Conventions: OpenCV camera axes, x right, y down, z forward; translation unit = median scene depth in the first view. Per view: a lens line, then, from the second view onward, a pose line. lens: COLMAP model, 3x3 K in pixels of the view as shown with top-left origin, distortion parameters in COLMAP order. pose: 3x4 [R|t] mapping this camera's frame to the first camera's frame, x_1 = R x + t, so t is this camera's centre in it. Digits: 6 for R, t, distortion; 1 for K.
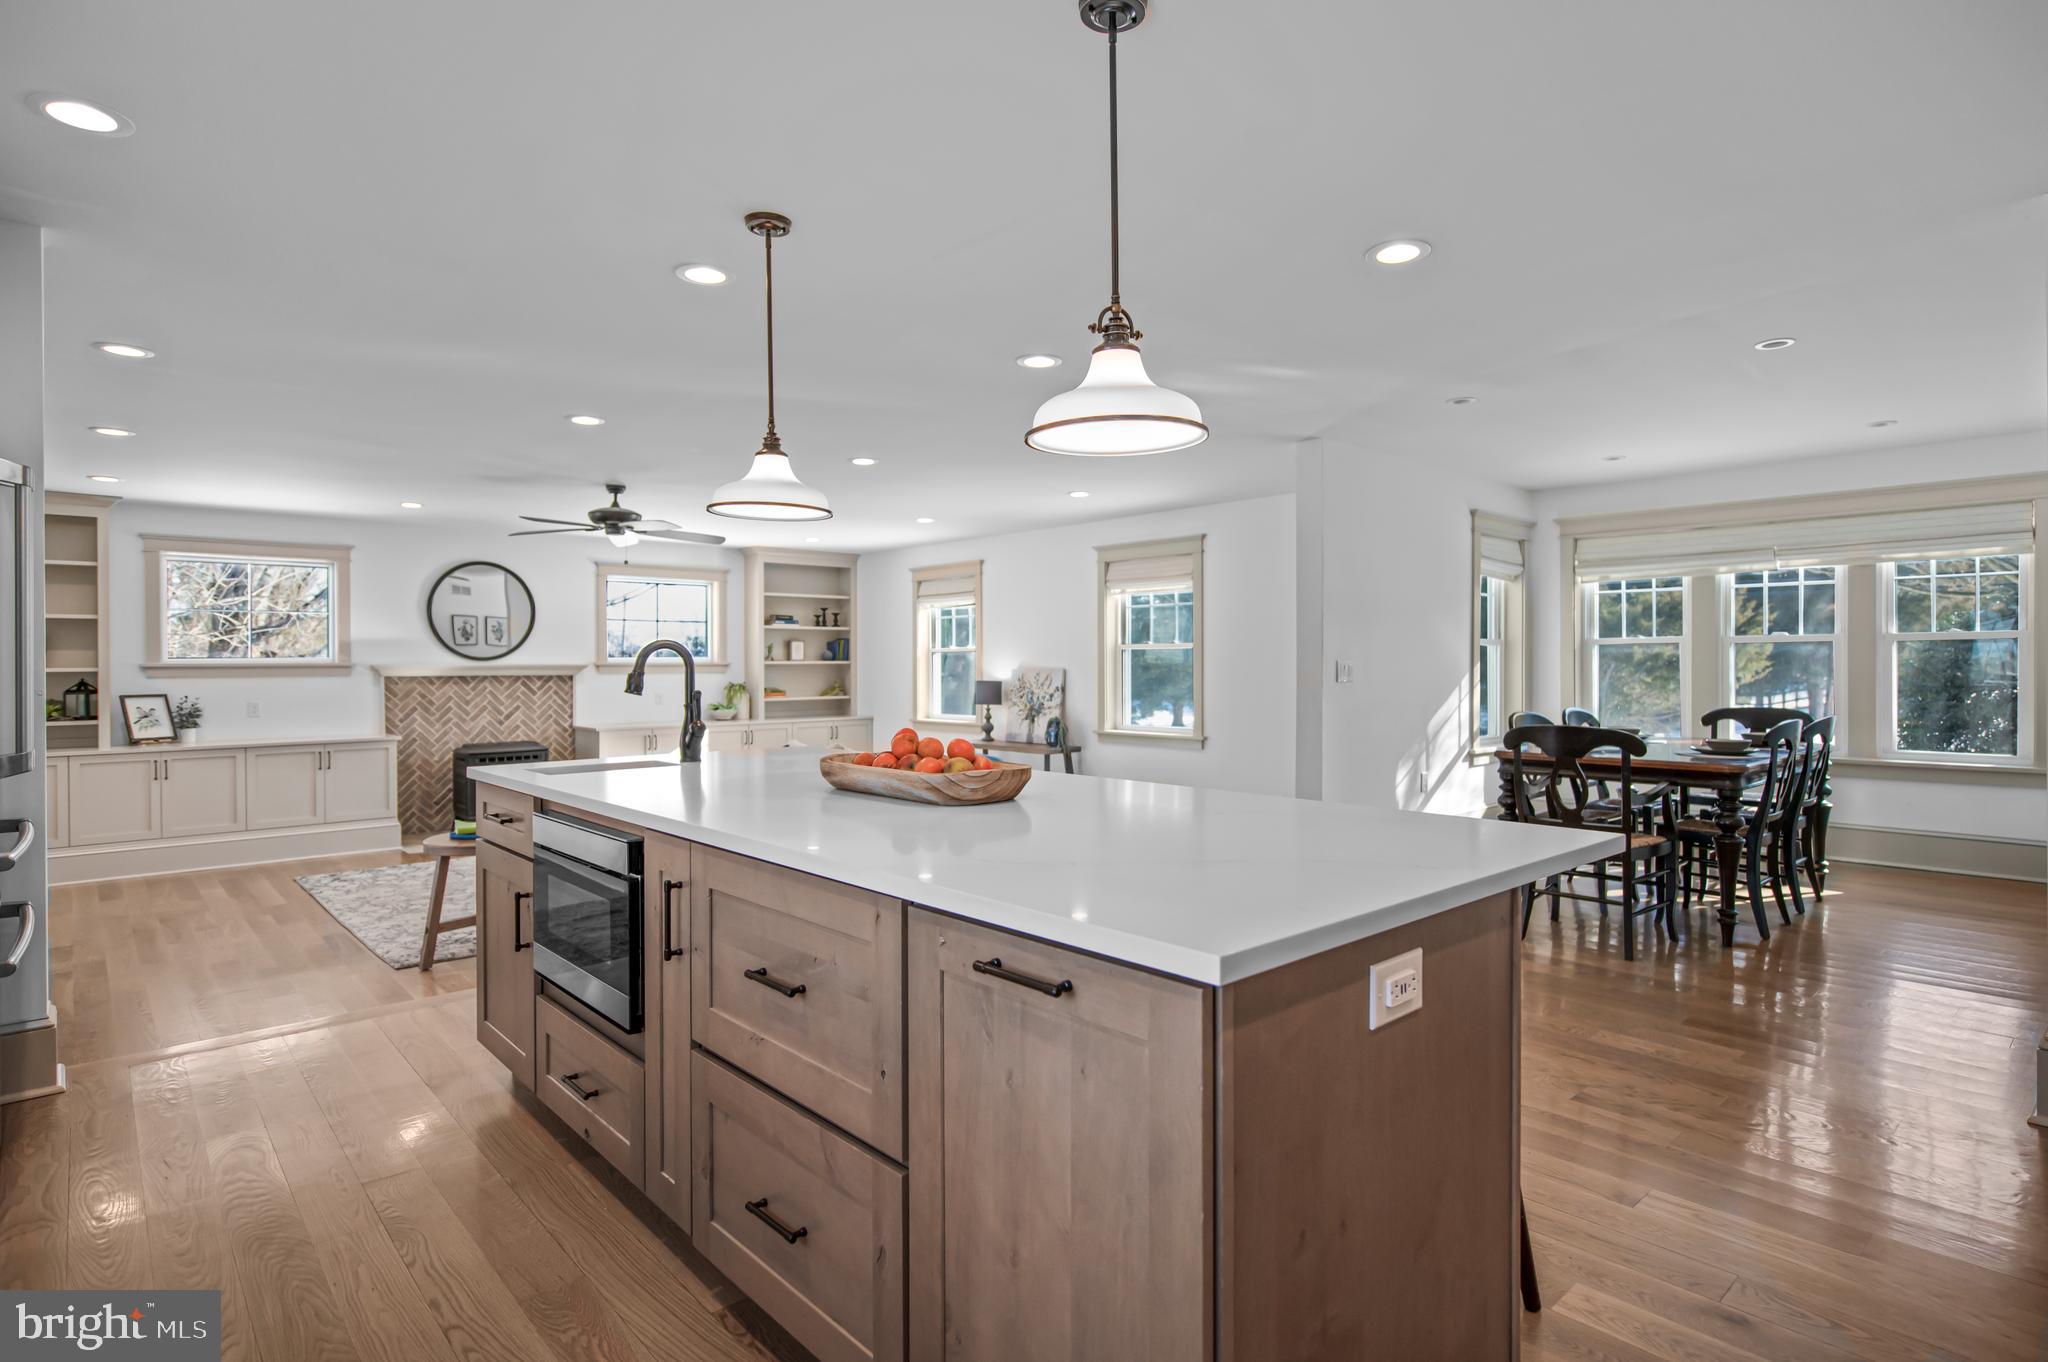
lens RADIAL K [[1081.9, 0, 1030.3], [0, 1081.9, 673.3], [0, 0, 1]] dist [0.007350, -0.001372]
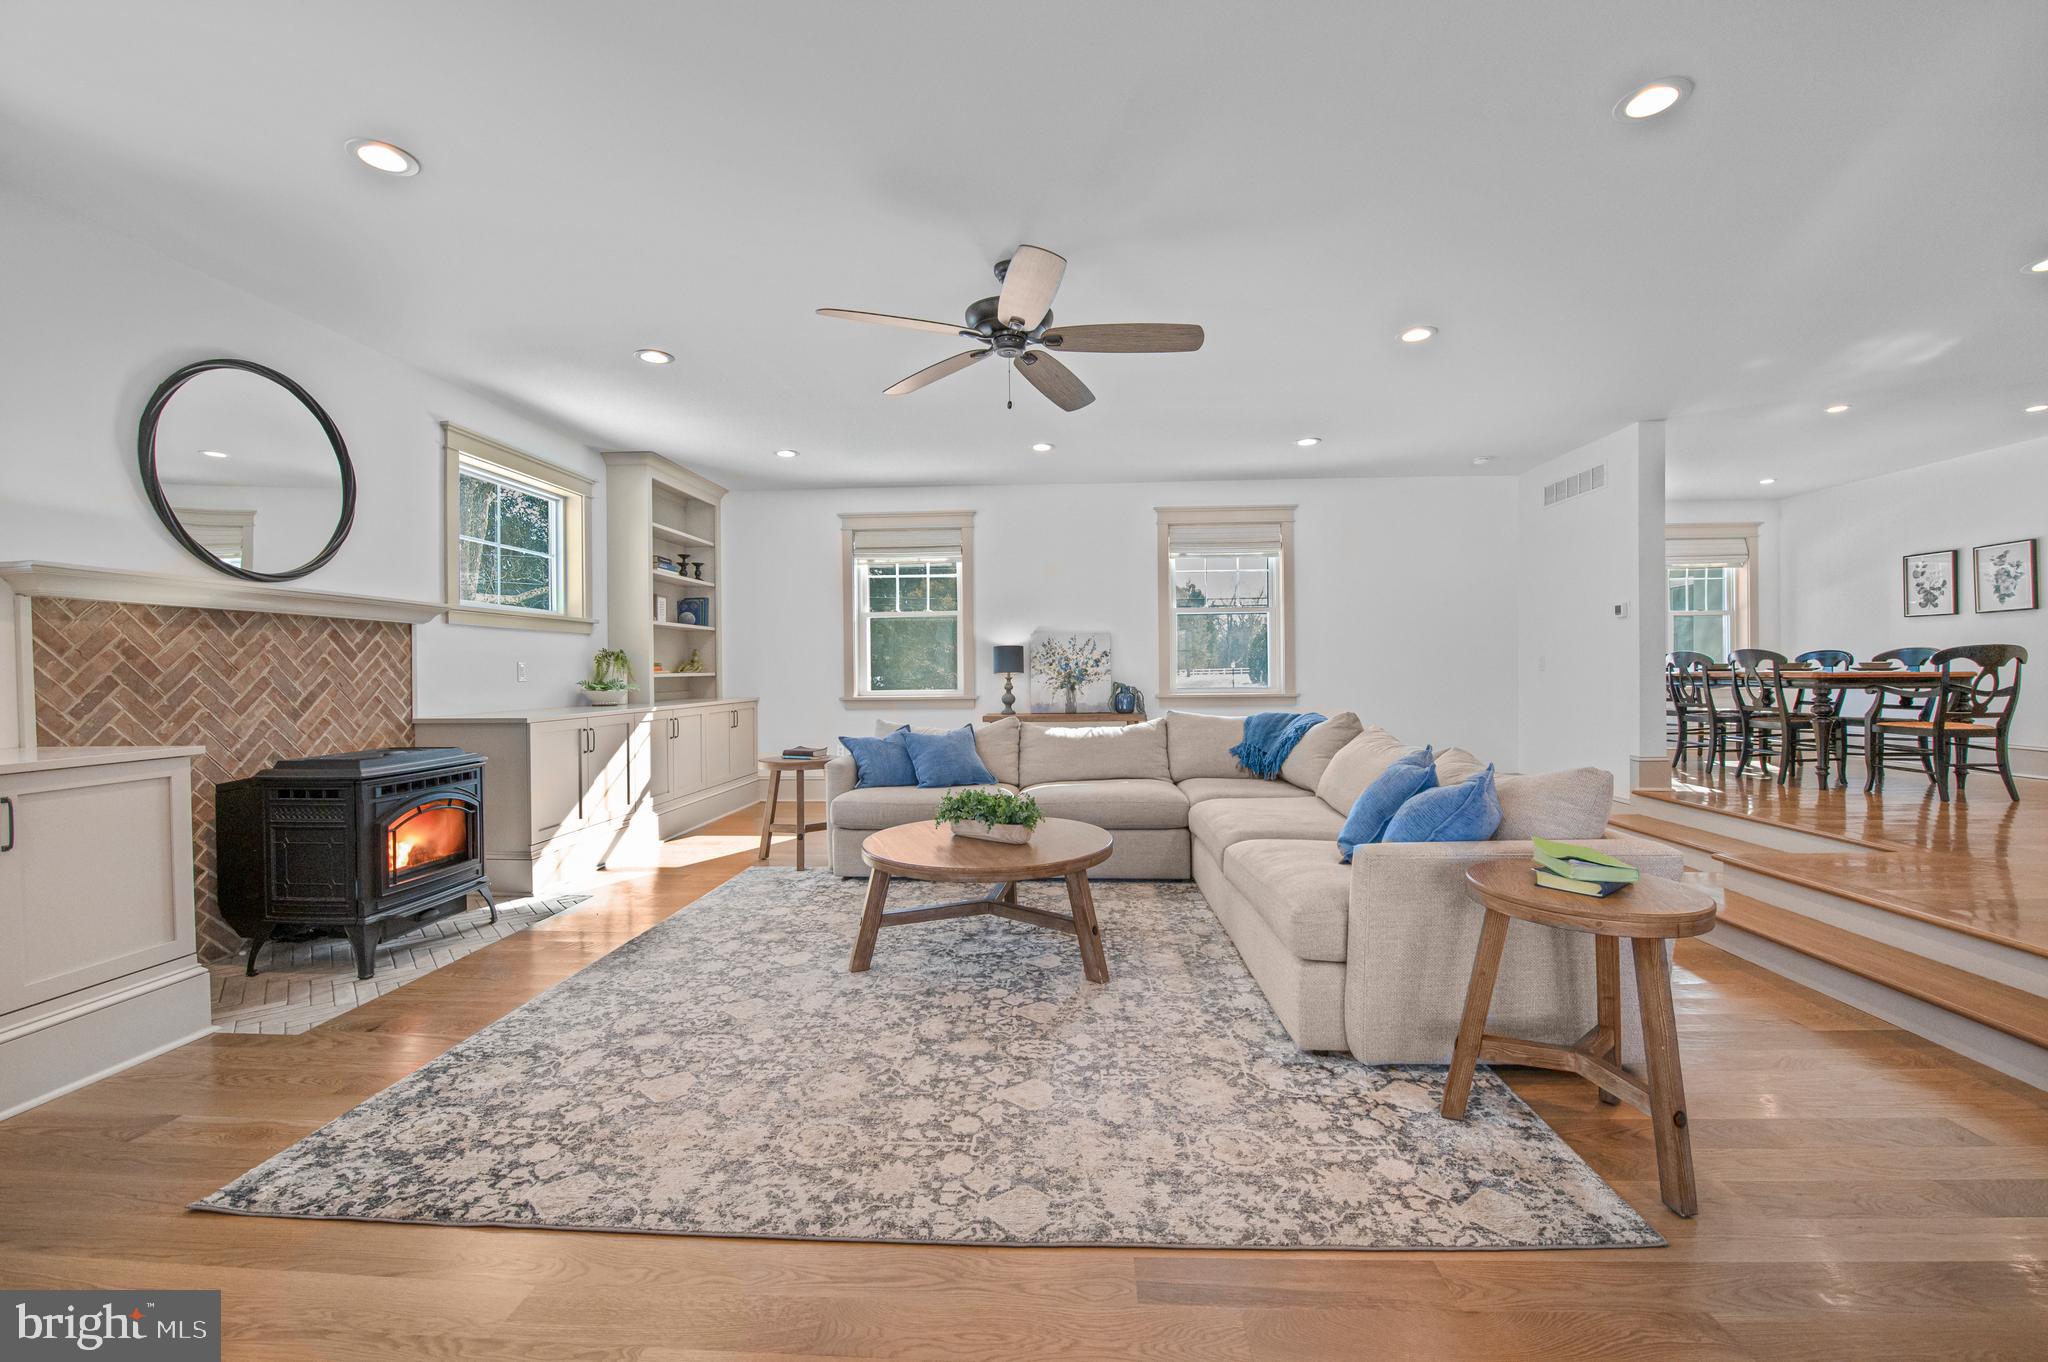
lens RADIAL K [[821.9, 0, 1051.8], [0, 821.9, 677.1], [0, 0, 1]] dist [-0.005726, -0.002668]
pose [[0.701946, -0.009427, 0.712167, -0.507515], [0.009786, 0.999946, 0.003590, 0.030949], [-0.712162, 0.004449, 0.702001, 0.509721]]
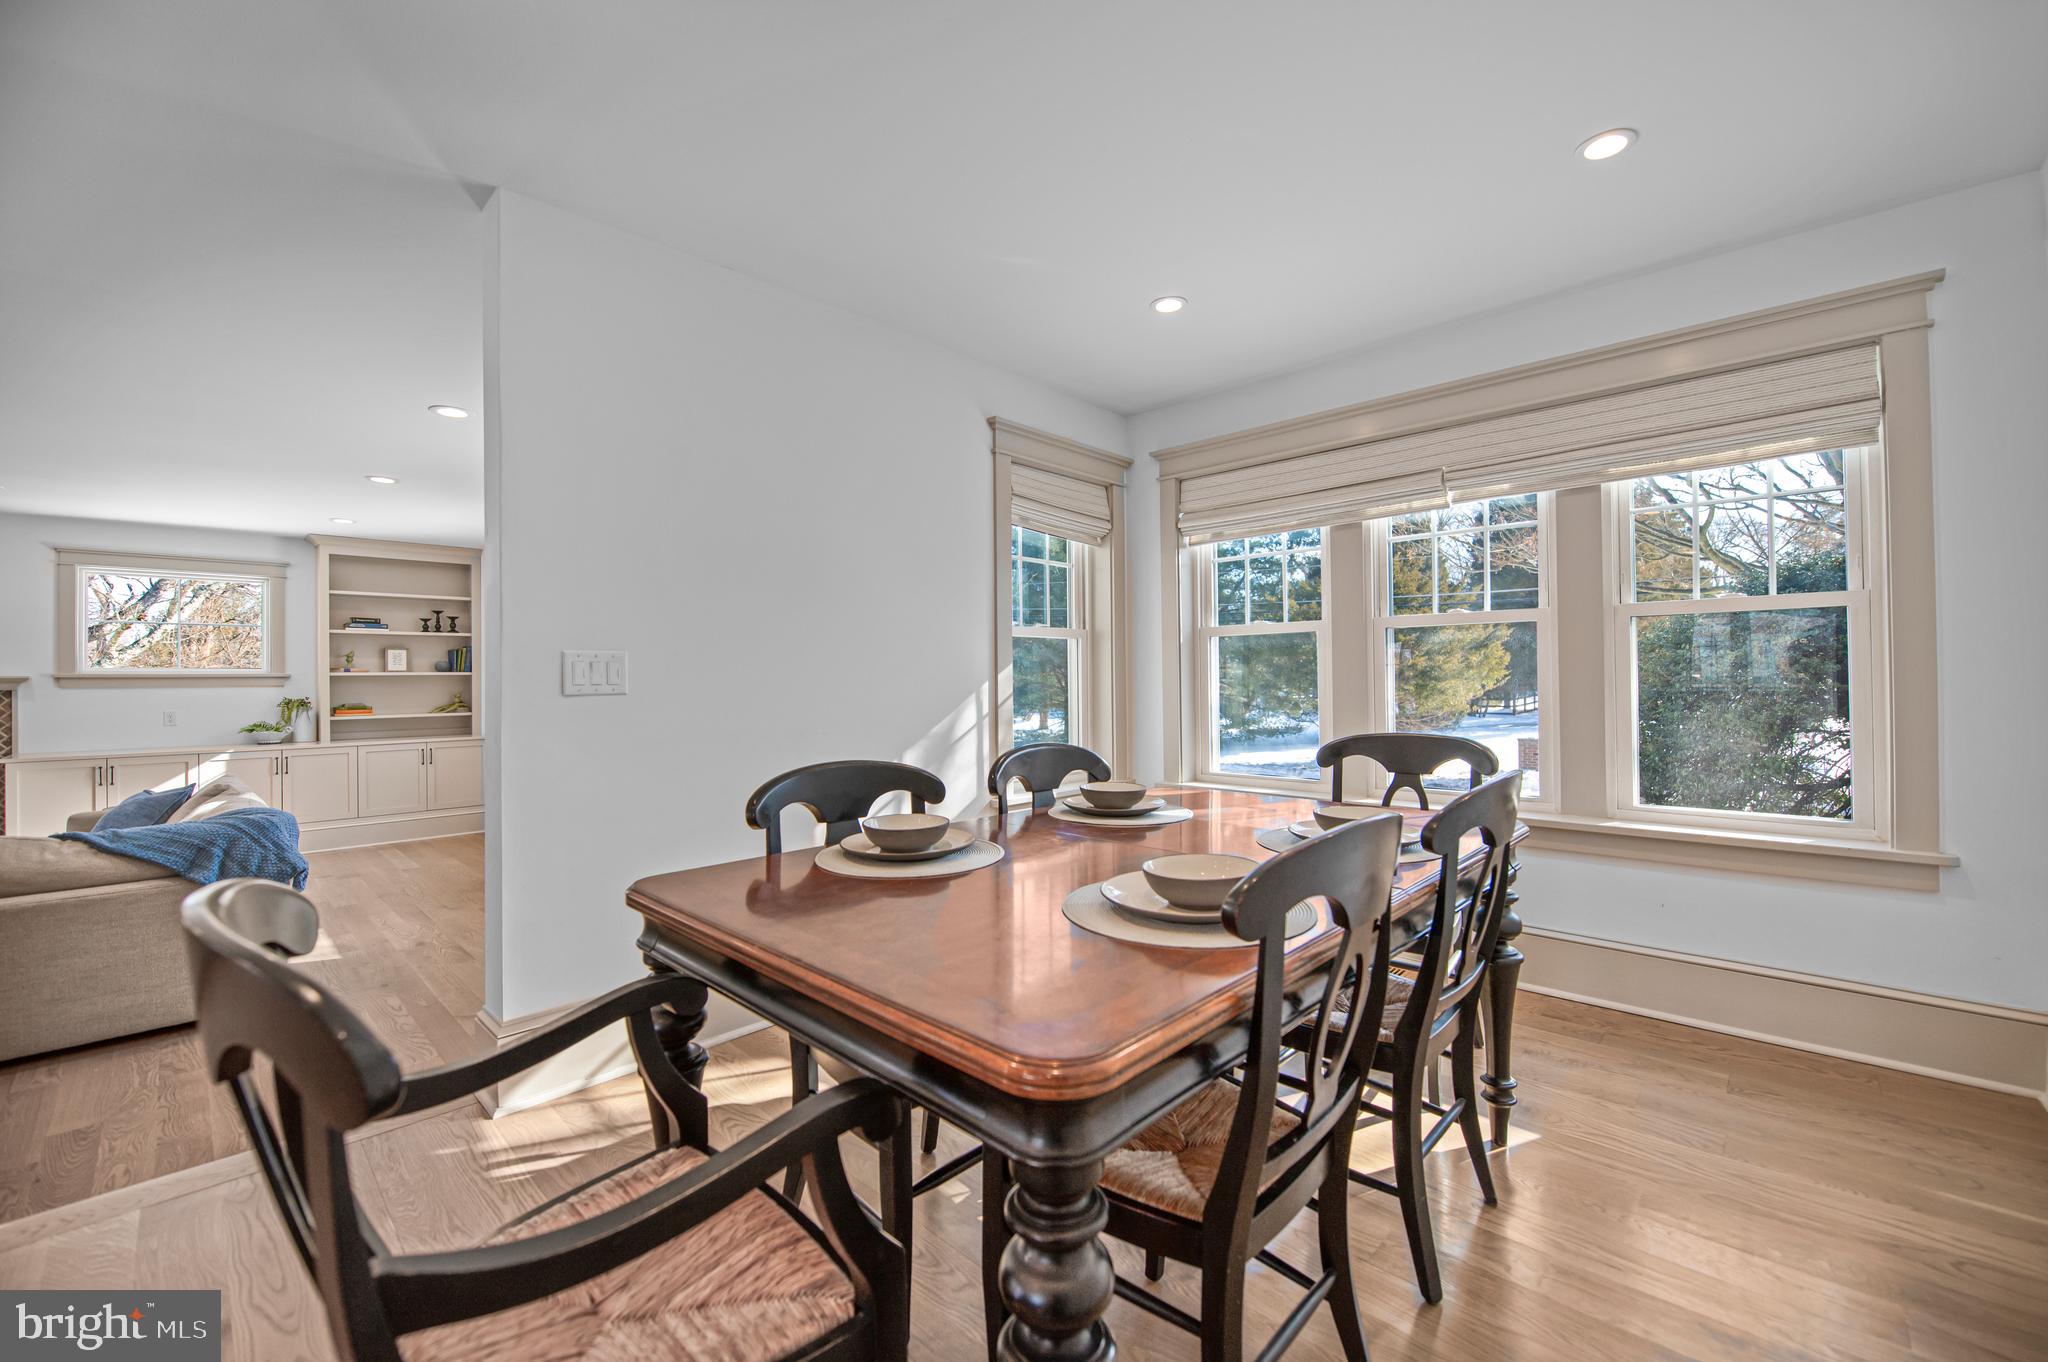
lens RADIAL K [[821.9, 0, 1043.7], [0, 821.9, 669.8], [0, 0, 1]] dist [-0.005726, -0.002668]
pose [[0.997085, -0.006186, 0.076046, 0.292947], [0.007584, 0.999807, -0.018112, 0.002846], [-0.075920, 0.018636, 0.996940, 0.383029]]
